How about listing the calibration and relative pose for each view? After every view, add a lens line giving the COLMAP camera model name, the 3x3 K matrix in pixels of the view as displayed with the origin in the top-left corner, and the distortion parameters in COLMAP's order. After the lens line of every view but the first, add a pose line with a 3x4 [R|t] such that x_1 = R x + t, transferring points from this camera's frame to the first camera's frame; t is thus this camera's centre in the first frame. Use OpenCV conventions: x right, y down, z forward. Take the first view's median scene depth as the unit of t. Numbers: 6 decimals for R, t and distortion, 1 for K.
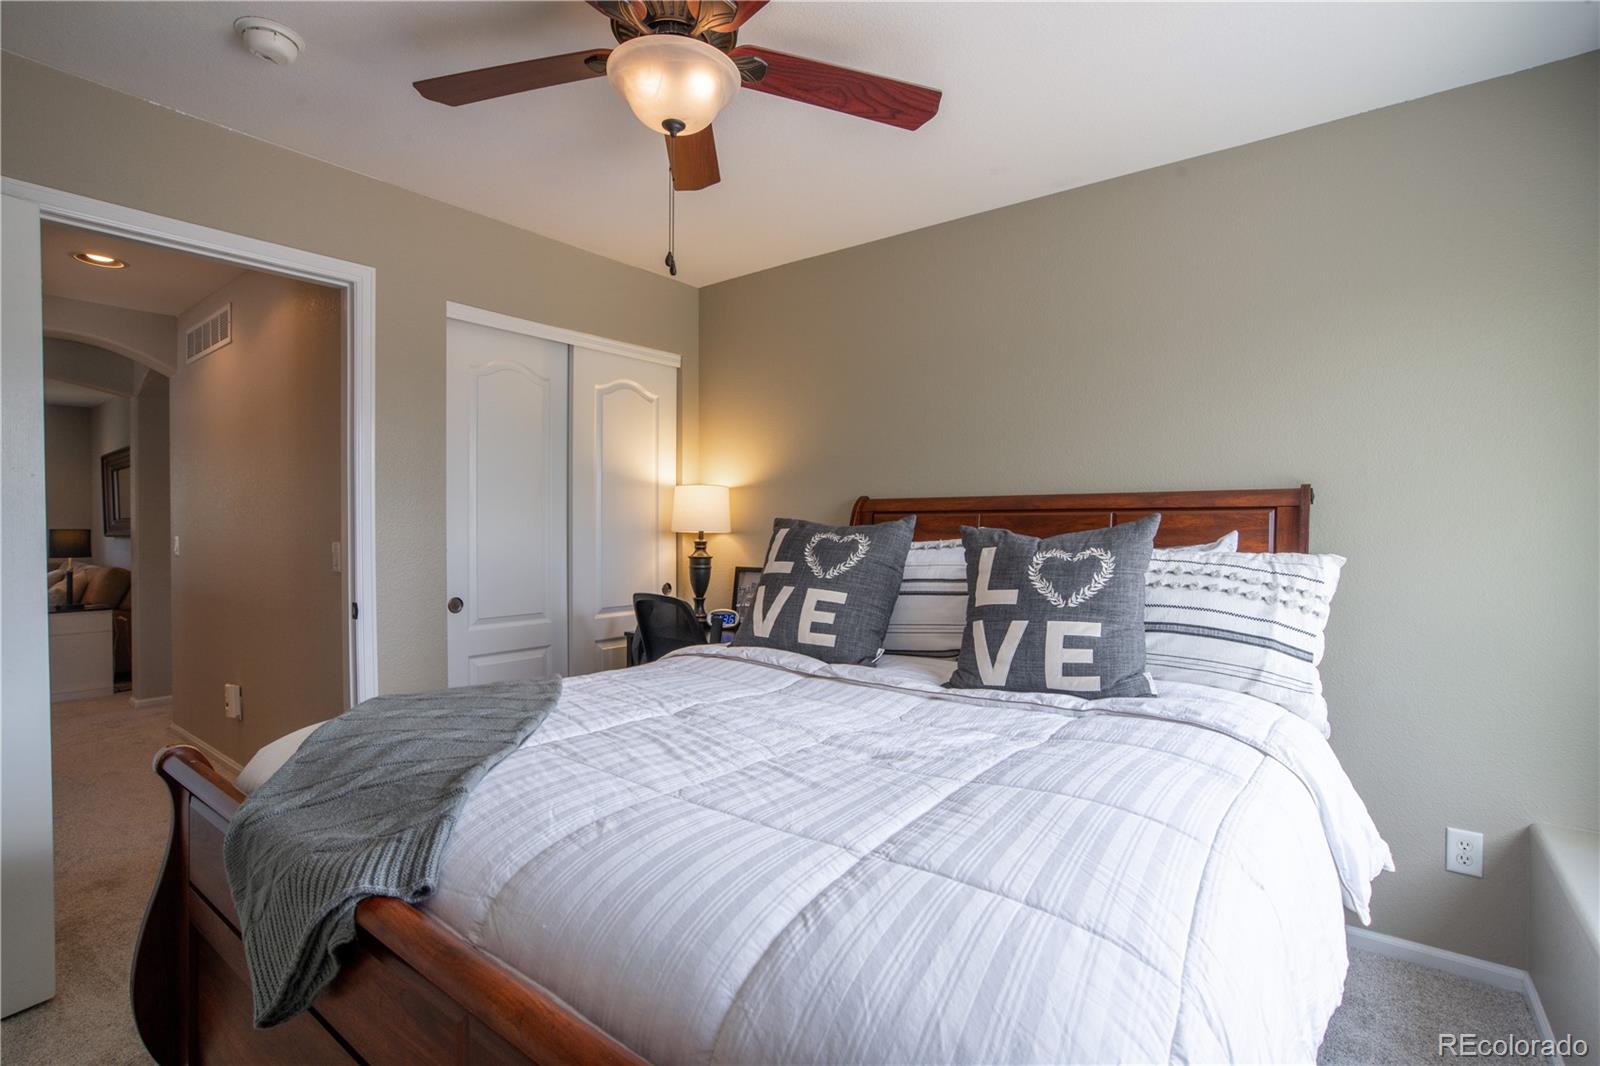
lens RADIAL K [[734.5, 0, 800.3], [0, 734.5, 527.2], [0, 0, 1]] dist [-0.050374, 0.019291]
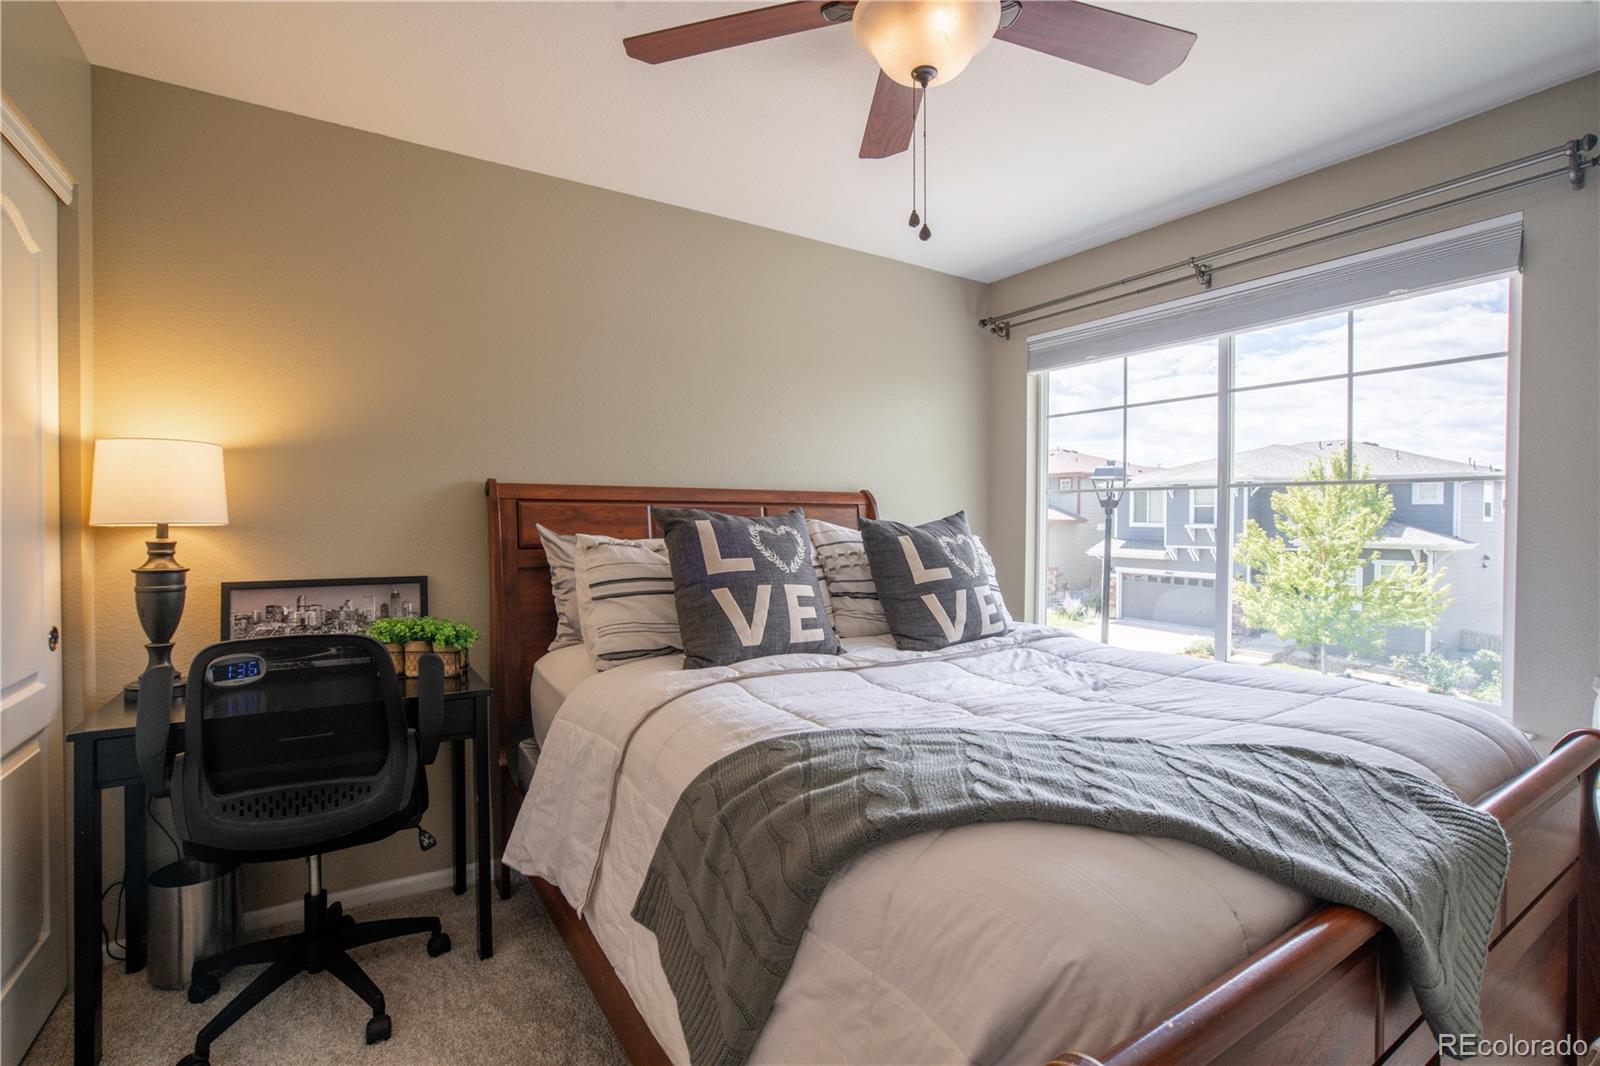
lens RADIAL K [[734.5, 0, 800.3], [0, 734.5, 527.2], [0, 0, 1]] dist [-0.050374, 0.019291]
pose [[0.352508, -0.007161, 0.935781, -0.540401], [-0.004427, 0.999947, 0.009320, 0.001469], [-0.935798, -0.007429, 0.352457, 0.416888]]
